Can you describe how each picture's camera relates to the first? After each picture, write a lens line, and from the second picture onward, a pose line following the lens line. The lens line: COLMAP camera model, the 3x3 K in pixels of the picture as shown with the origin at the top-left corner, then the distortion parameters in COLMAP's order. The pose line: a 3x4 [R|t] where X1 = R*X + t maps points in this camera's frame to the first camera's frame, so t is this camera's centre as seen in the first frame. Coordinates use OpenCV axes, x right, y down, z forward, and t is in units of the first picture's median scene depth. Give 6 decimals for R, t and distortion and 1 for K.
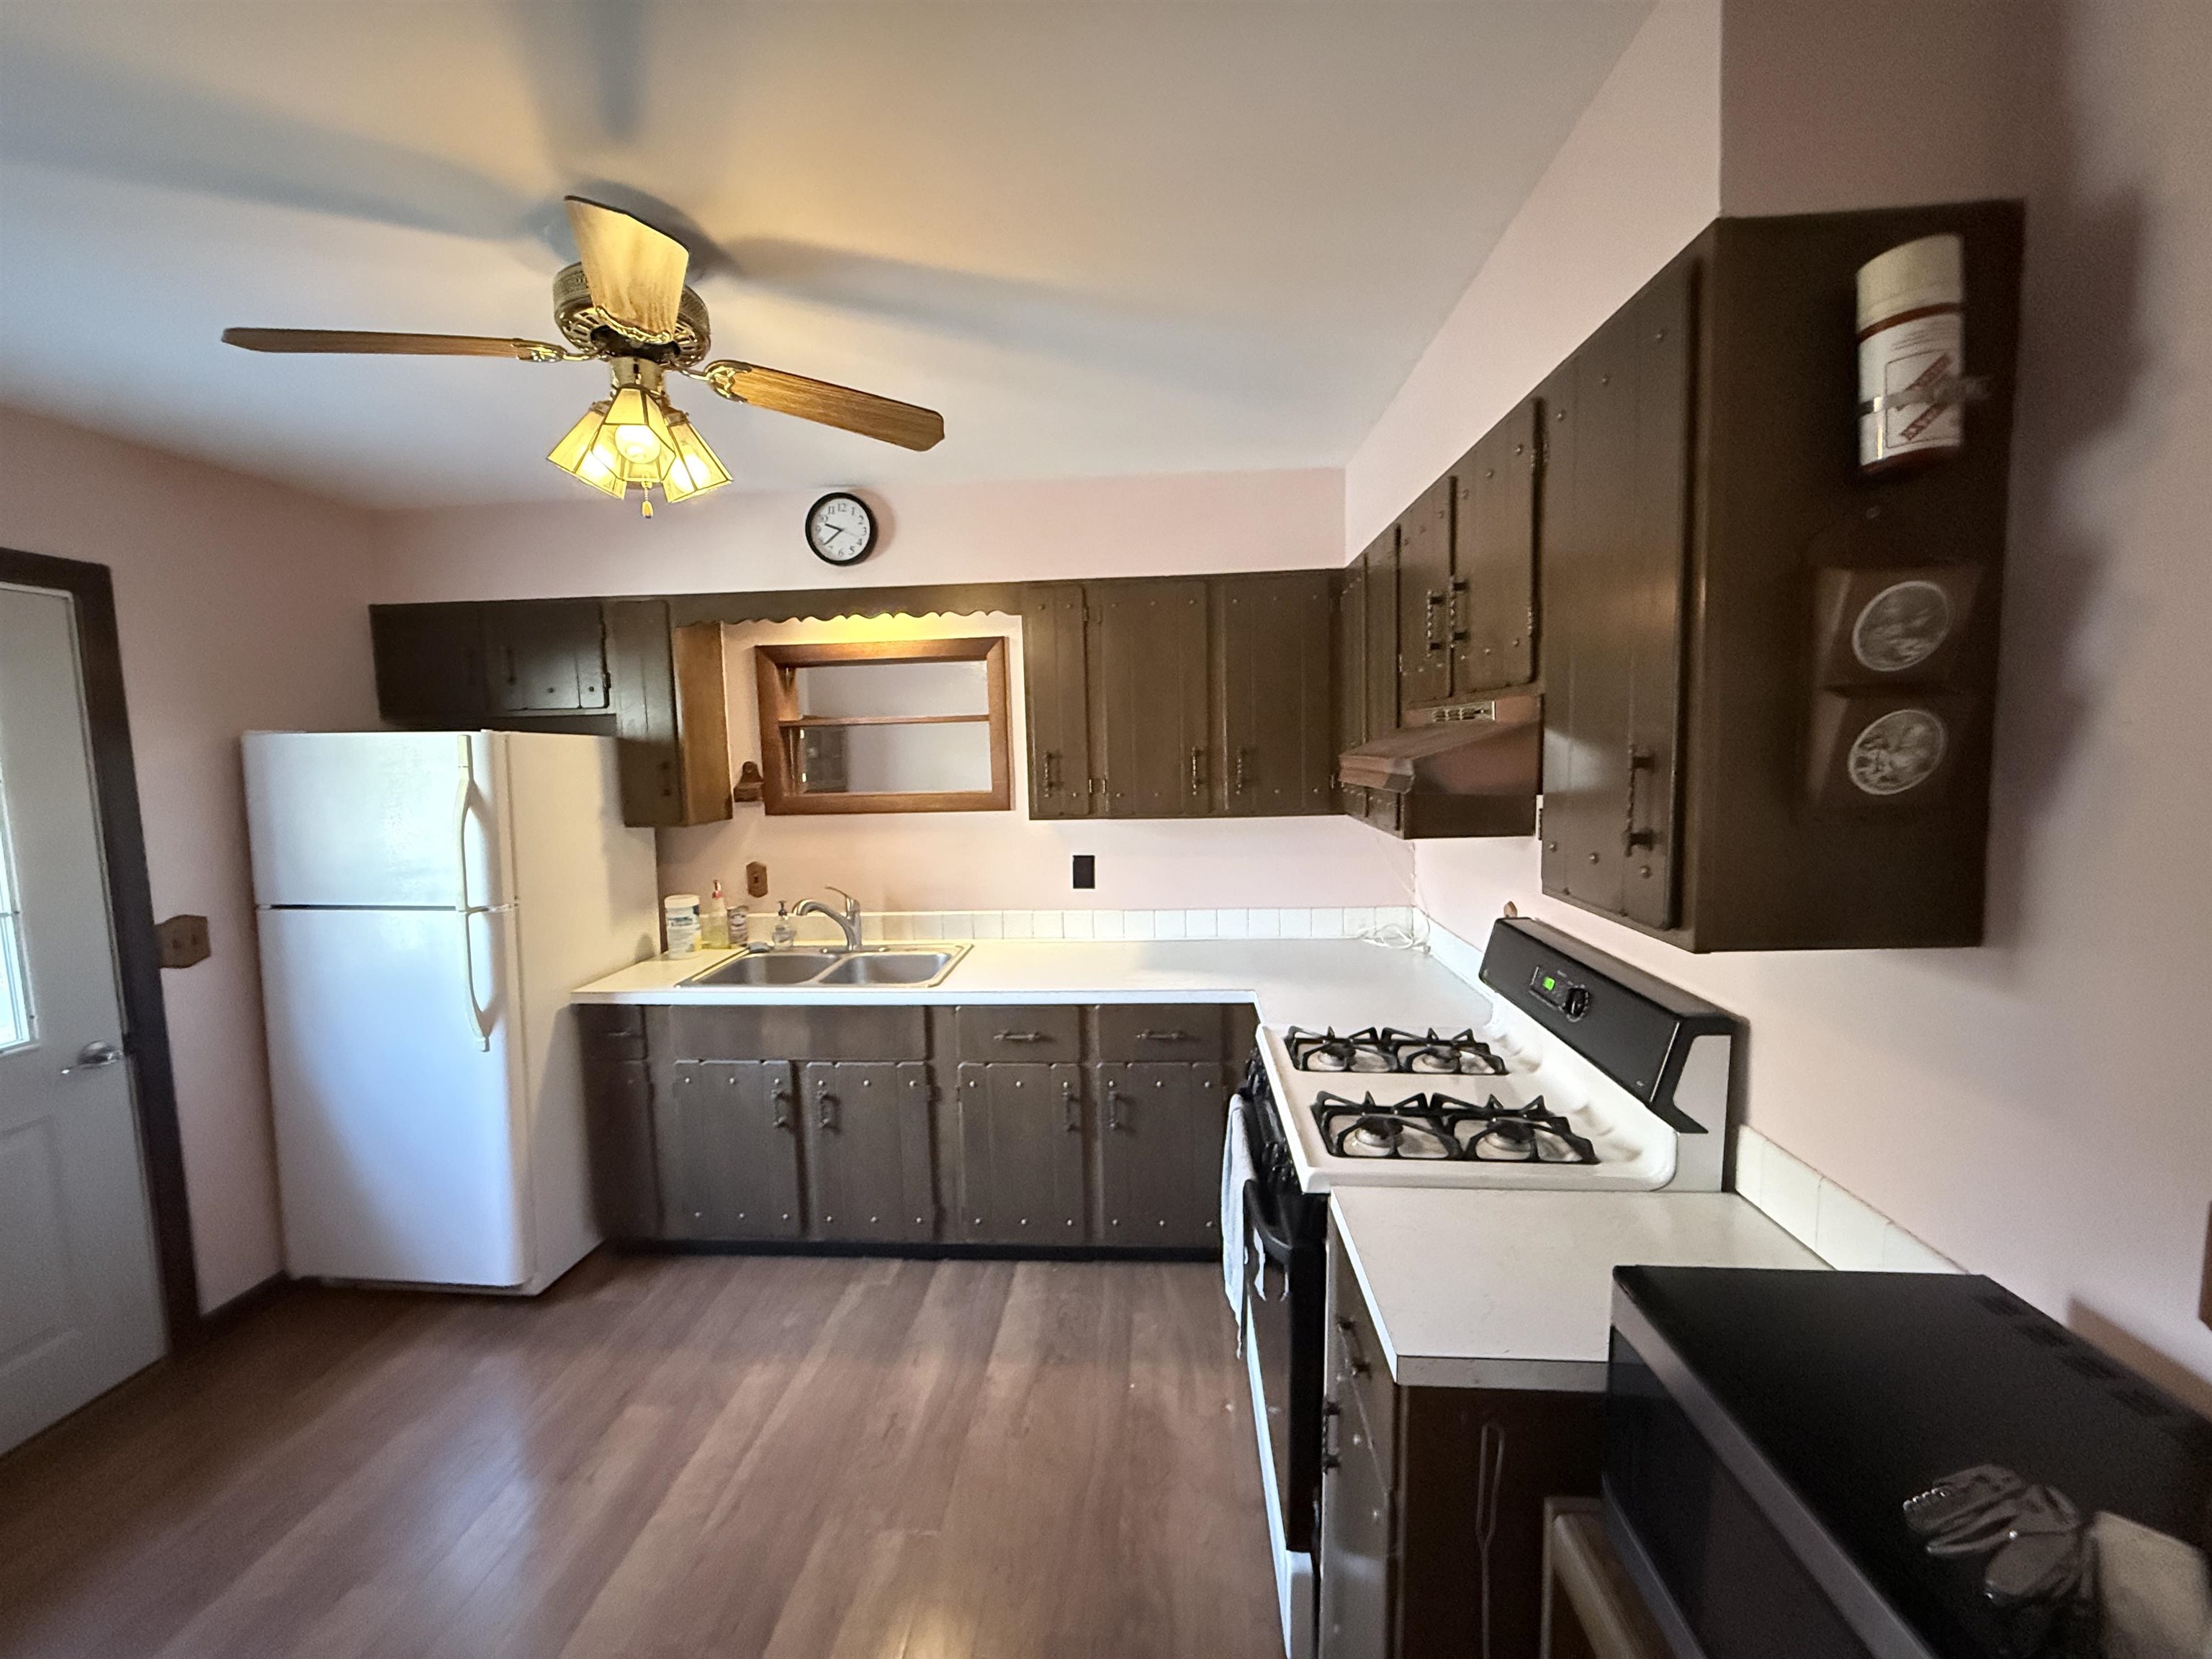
lens RADIAL K [[879.5, 0, 1099.8], [0, 879.5, 826.8], [0, 0, 1]] dist [-0.003531, -0.000227]
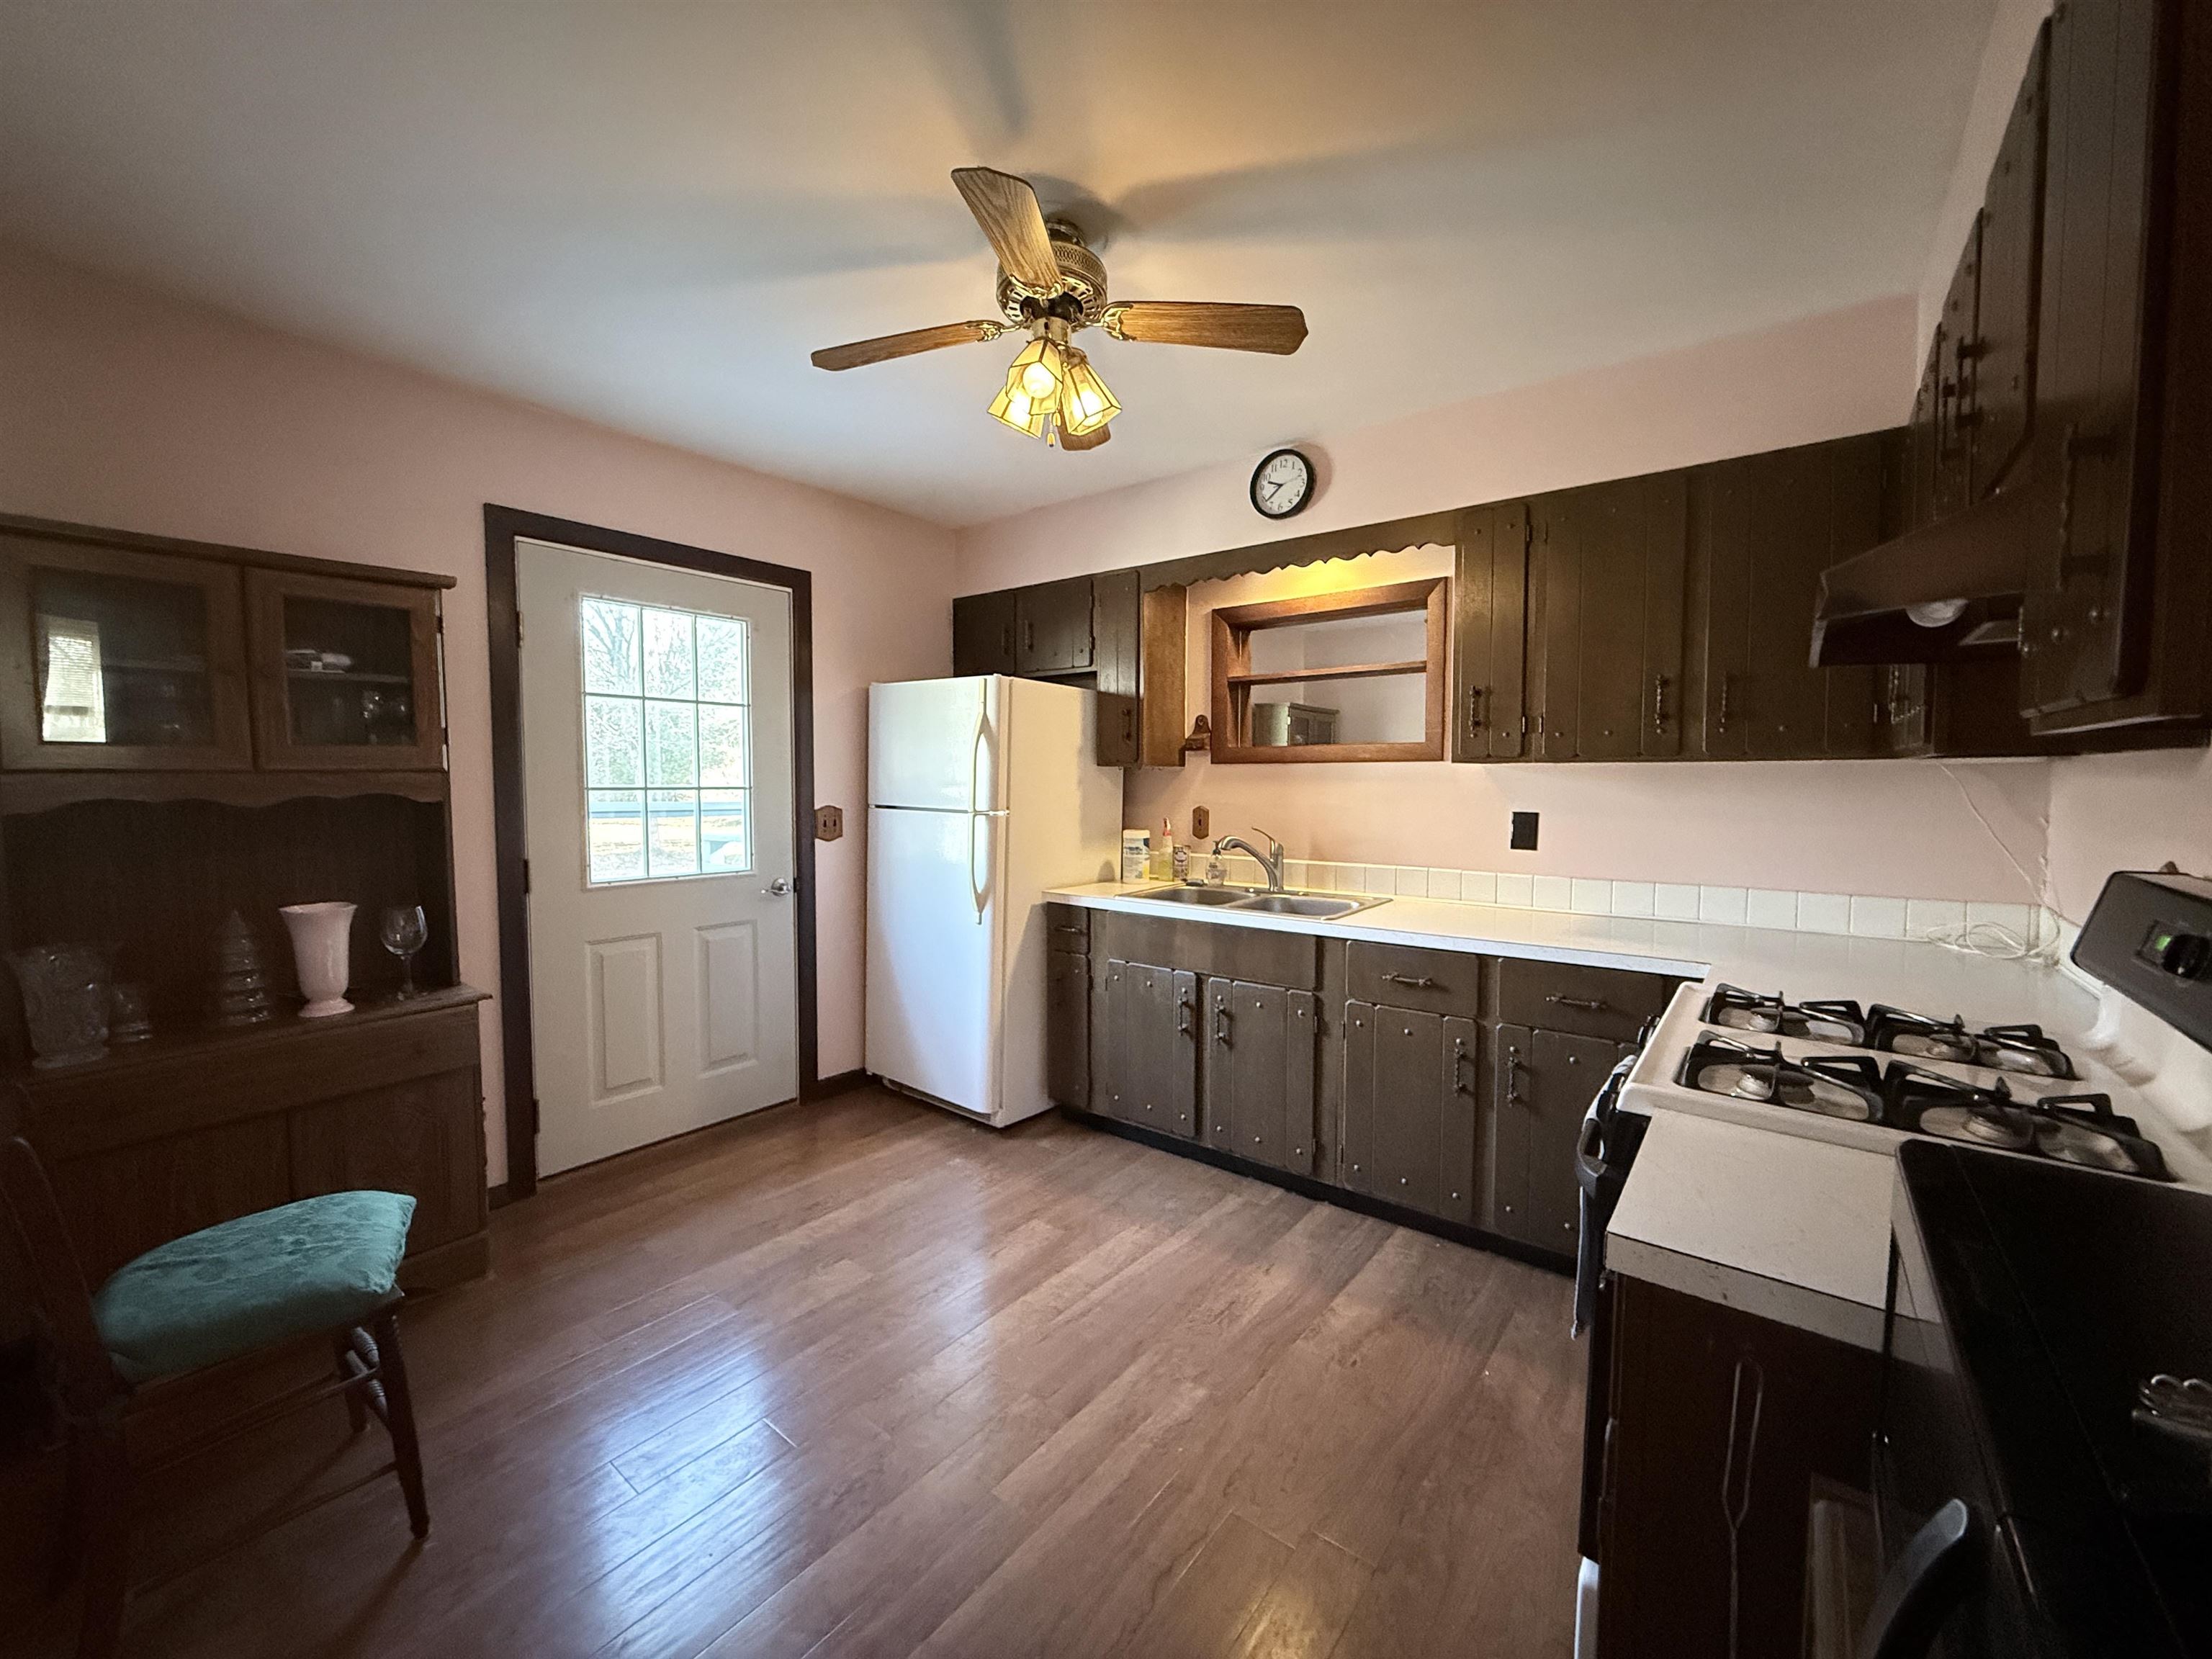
lens RADIAL K [[879.5, 0, 1095.5], [0, 879.5, 829.8], [0, 0, 1]] dist [-0.003531, -0.000227]
pose [[0.825178, 0.058009, -0.561887, 0.151985], [-0.075804, 0.997087, -0.008386, 0.111015], [0.559764, 0.049514, 0.827172, 0.019509]]
